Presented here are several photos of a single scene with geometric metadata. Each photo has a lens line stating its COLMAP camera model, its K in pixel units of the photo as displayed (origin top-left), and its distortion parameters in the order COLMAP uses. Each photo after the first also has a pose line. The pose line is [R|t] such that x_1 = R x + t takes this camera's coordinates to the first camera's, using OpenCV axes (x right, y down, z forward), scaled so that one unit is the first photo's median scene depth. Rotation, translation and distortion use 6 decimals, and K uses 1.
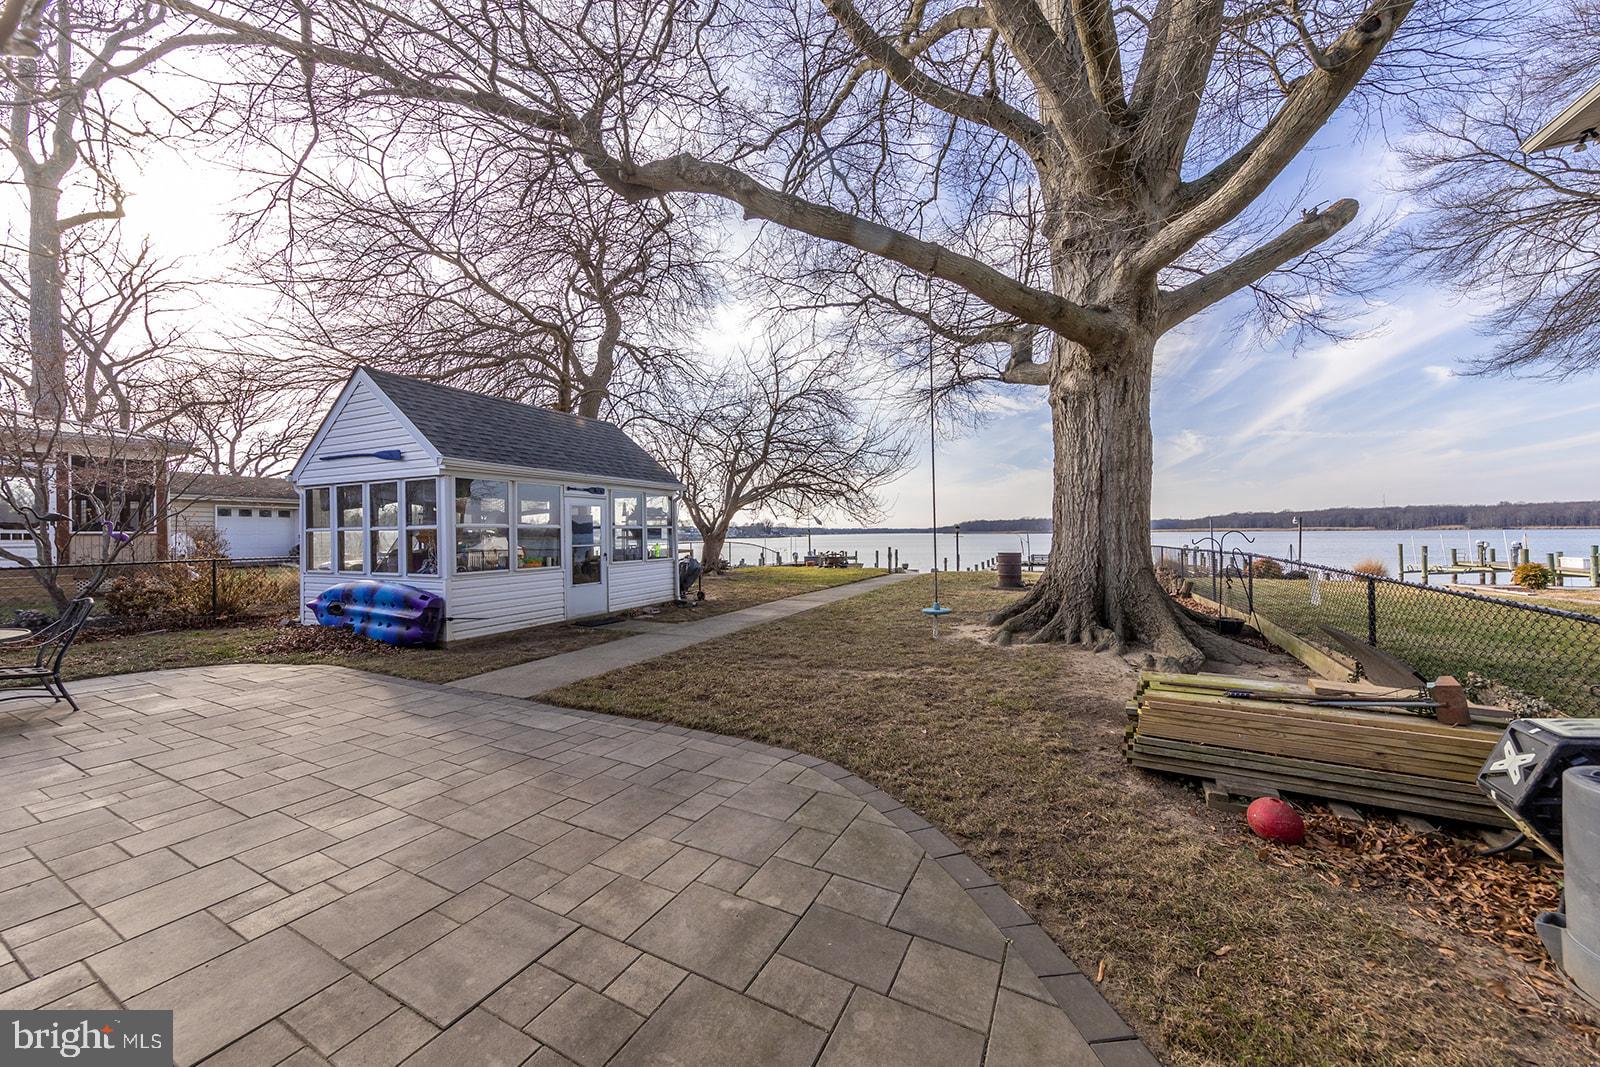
lens RADIAL K [[558.7, 0, 791.9], [0, 558.7, 532.7], [0, 0, 1]] dist [0.005144, -0.000087]
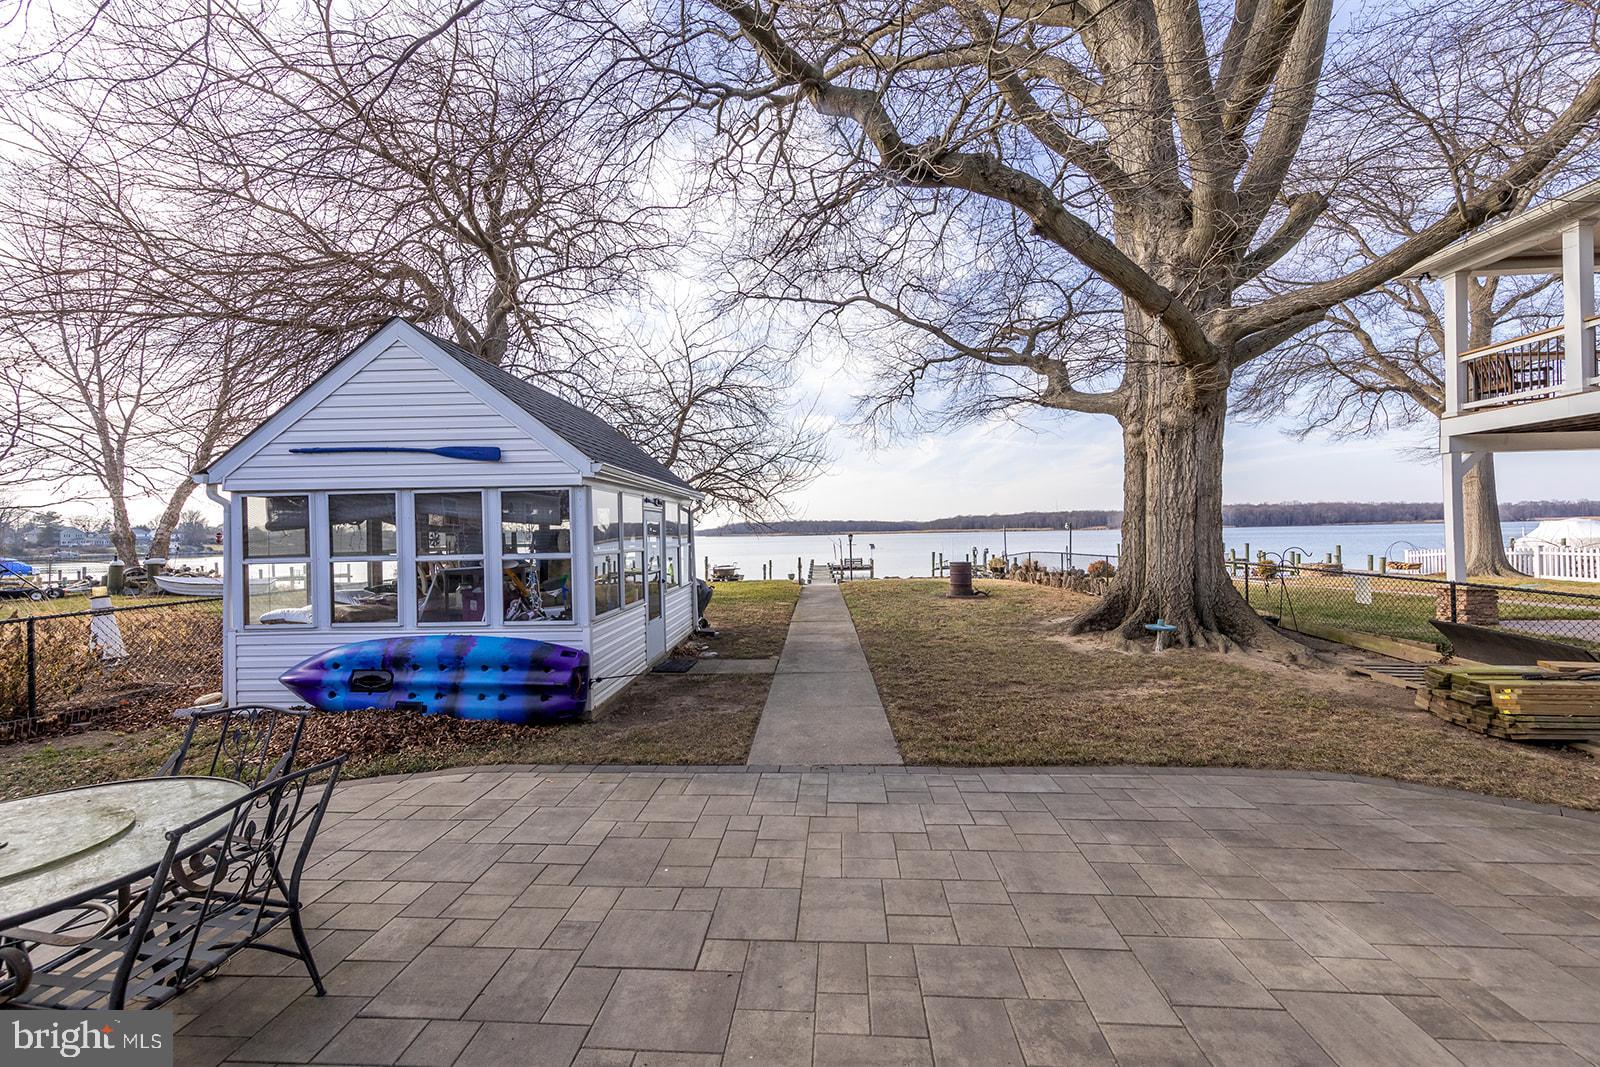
lens RADIAL K [[609.8, 0, 800.0], [0, 609.8, 533.5], [0, 0, 1]] dist [0.007884, -0.000025]
pose [[0.919776, -0.006466, 0.392390, -0.607183], [0.008567, 0.999957, -0.003606, -0.030235], [-0.392349, 0.006678, 0.919792, 0.133565]]
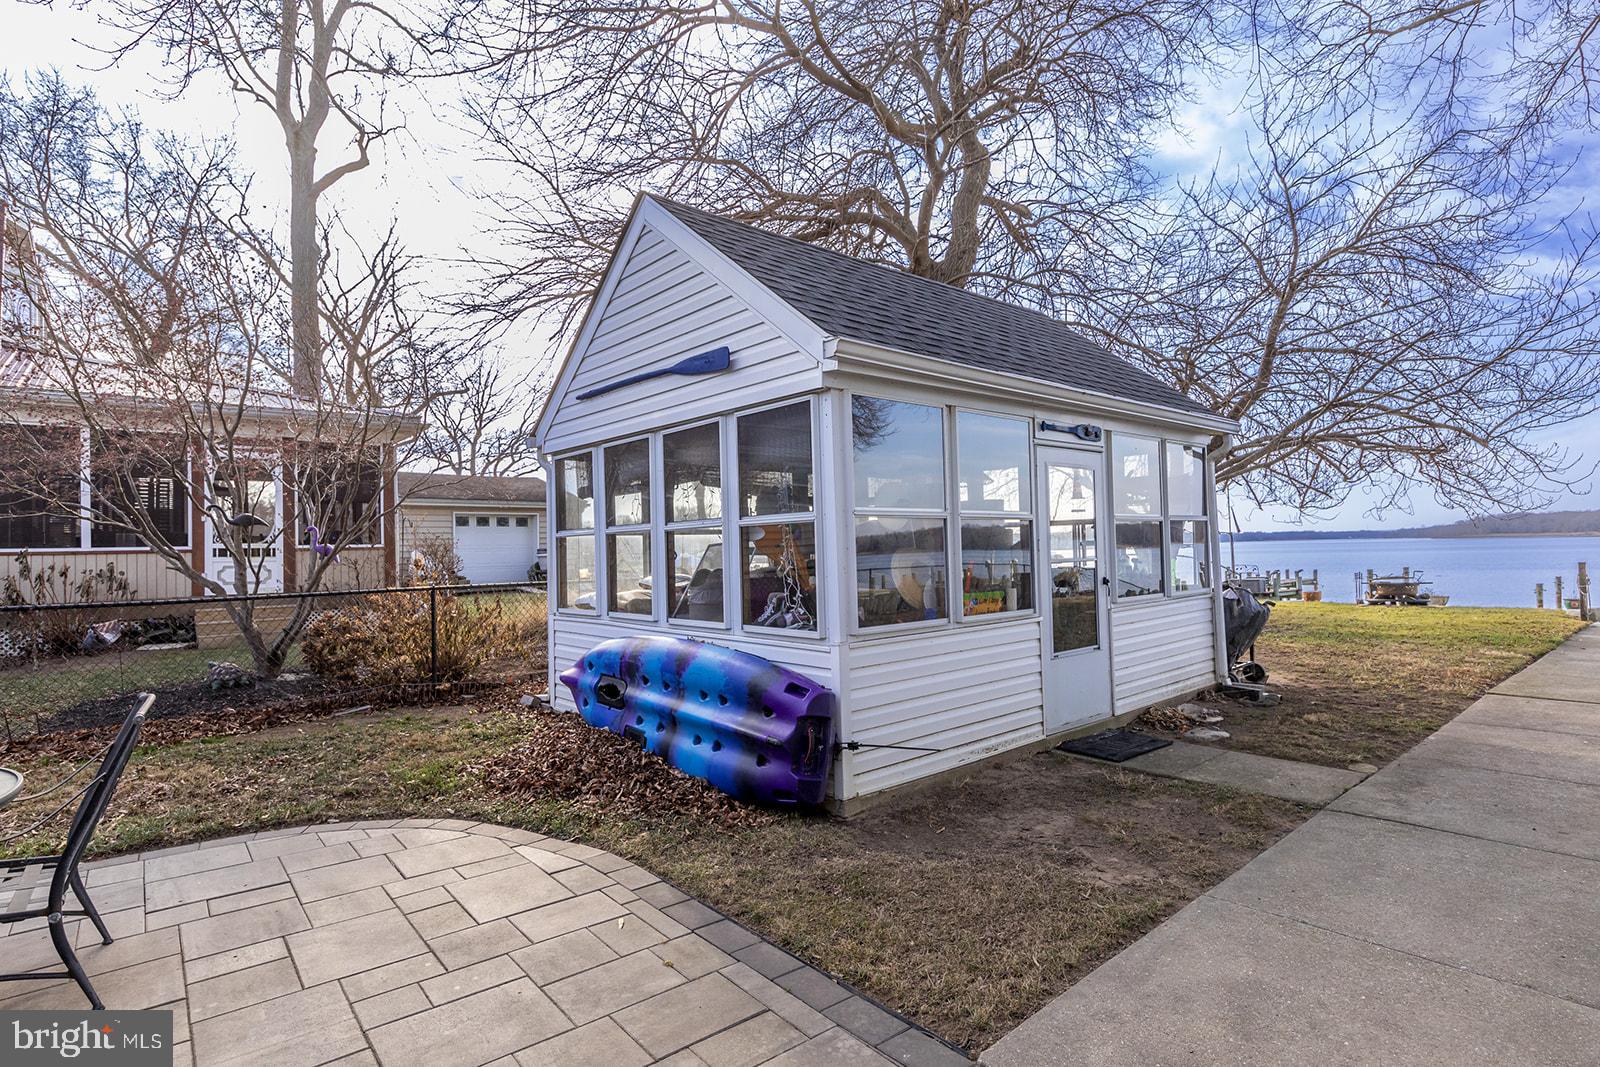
lens RADIAL K [[807.4, 0, 788.7], [0, 807.4, 534.5], [0, 0, 1]] dist [0.009763, -0.000111]
pose [[0.914741, -0.017875, -0.403645, -0.372207], [0.013459, 0.999815, -0.013775, 0.010280], [0.403816, 0.007168, 0.914812, 0.405482]]
